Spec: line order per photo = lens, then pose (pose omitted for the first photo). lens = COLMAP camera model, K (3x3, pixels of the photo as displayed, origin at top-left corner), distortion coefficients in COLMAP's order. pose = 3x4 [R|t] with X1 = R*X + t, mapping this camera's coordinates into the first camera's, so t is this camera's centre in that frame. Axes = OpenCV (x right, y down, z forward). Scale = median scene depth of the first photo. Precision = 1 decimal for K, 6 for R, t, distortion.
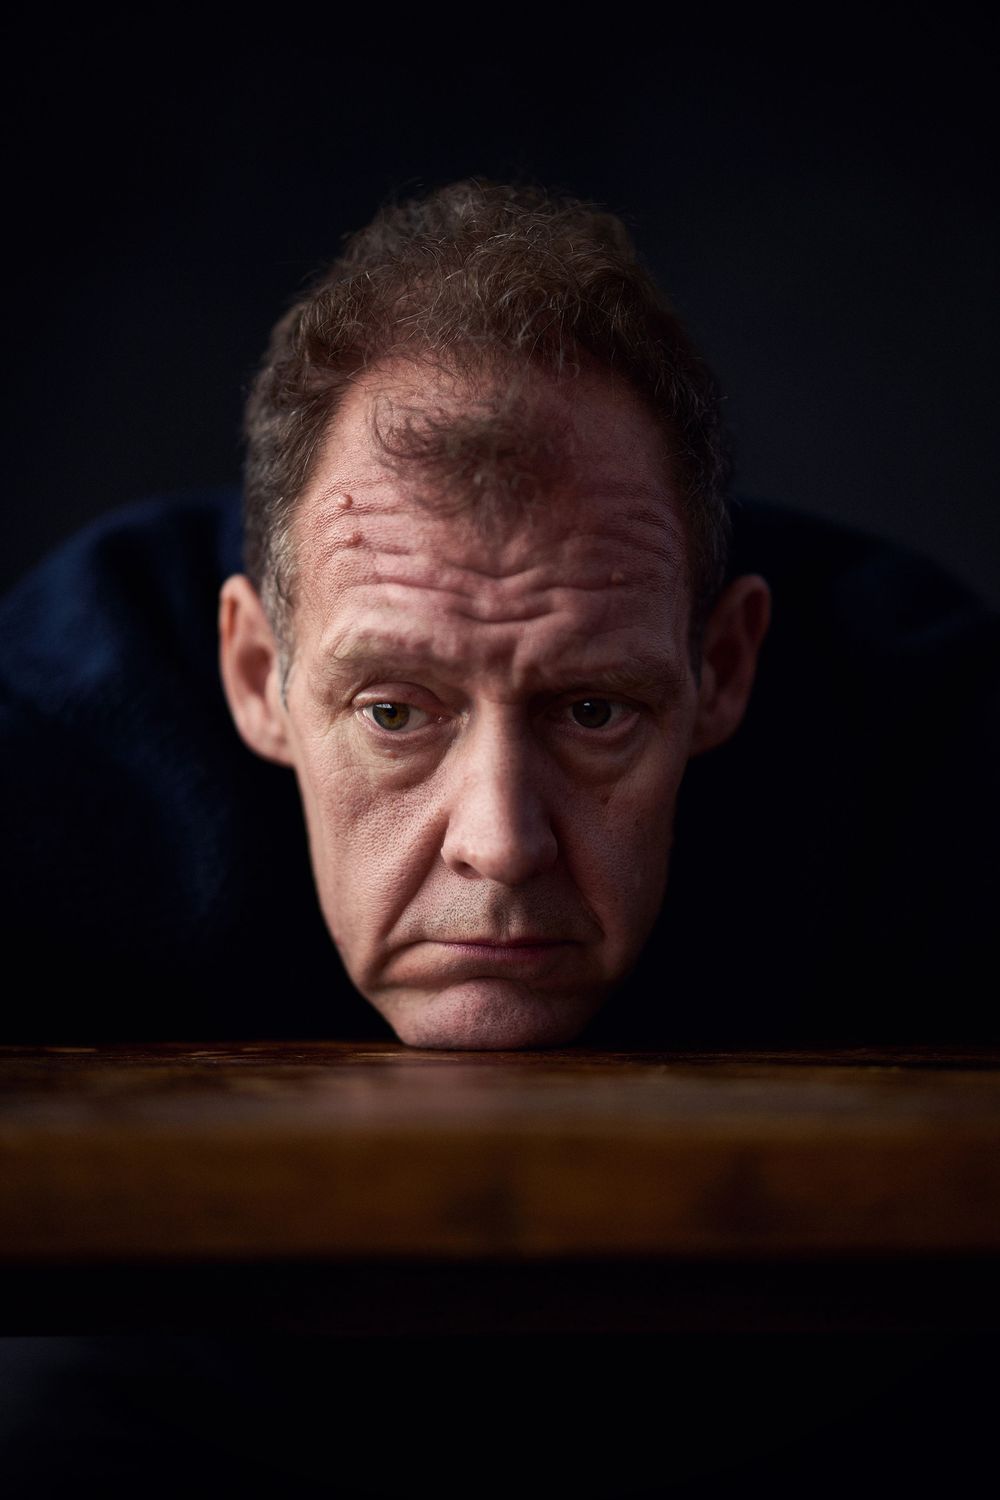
lens RADIAL K [[4514.1, 0, 500.0], [0, 4514.1, 750.0], [0, 0, 1]] dist [0.701457, -0.316850]
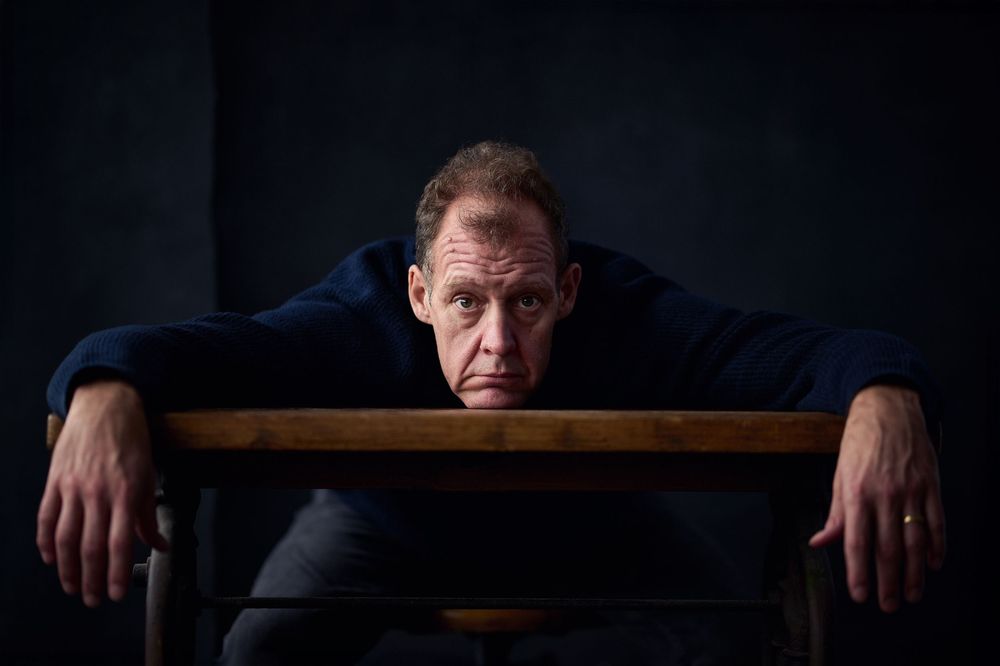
lens RADIAL K [[3009.4, 0, 500.0], [0, 3009.4, 333.0], [0, 0, 1]] dist [0.701457, -0.316850]
pose [[0.999869, -0.006971, 0.014579, -0.029858], [0.007568, 0.999117, -0.041320, 0.101404], [-0.014278, 0.041425, 0.999040, -1.157358]]
